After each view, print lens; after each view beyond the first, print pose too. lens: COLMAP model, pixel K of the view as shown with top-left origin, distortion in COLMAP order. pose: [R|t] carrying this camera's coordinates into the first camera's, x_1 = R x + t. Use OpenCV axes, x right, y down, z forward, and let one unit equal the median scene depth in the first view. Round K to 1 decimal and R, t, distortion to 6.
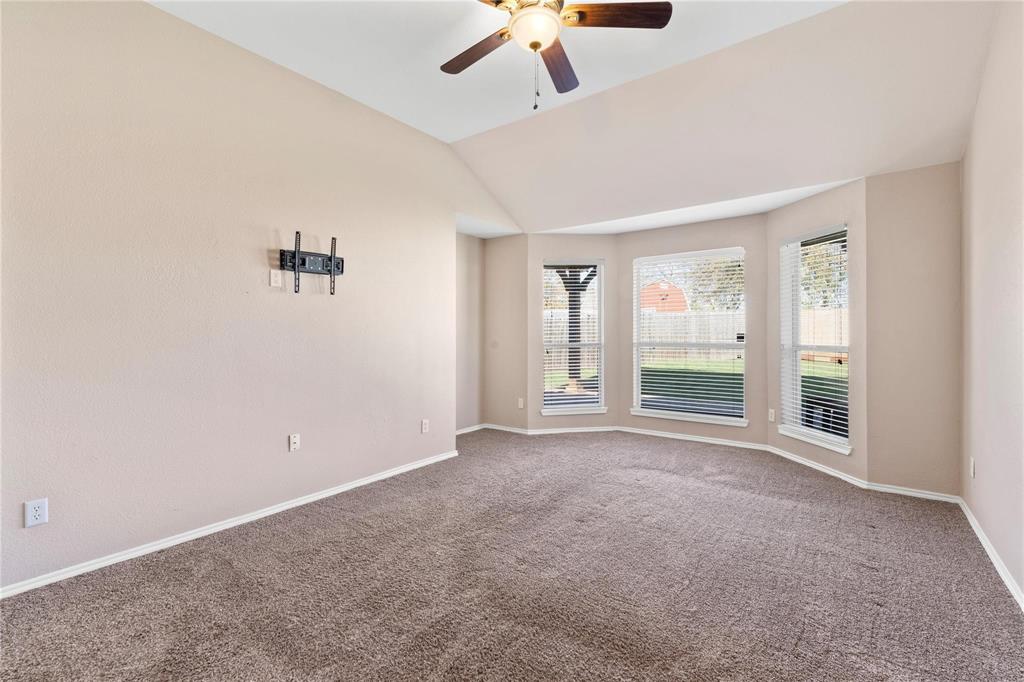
lens RADIAL K [[447.8, 0, 510.3], [0, 447.8, 337.1], [0, 0, 1]] dist [0.002280, 0.000022]
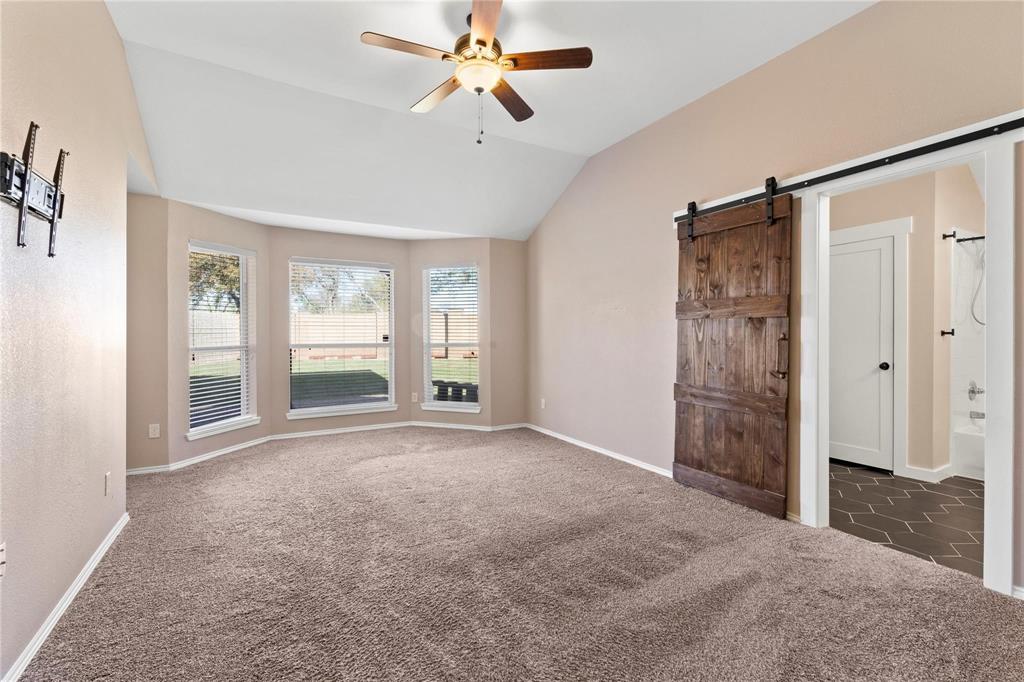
lens RADIAL K [[447.8, 0, 510.3], [0, 447.8, 337.1], [0, 0, 1]] dist [0.002280, 0.000022]
pose [[0.391305, -0.000299, 0.920261, -0.584241], [0.004943, 0.999986, -0.001777, 0.002822], [-0.920248, 0.005244, 0.391301, 0.269948]]
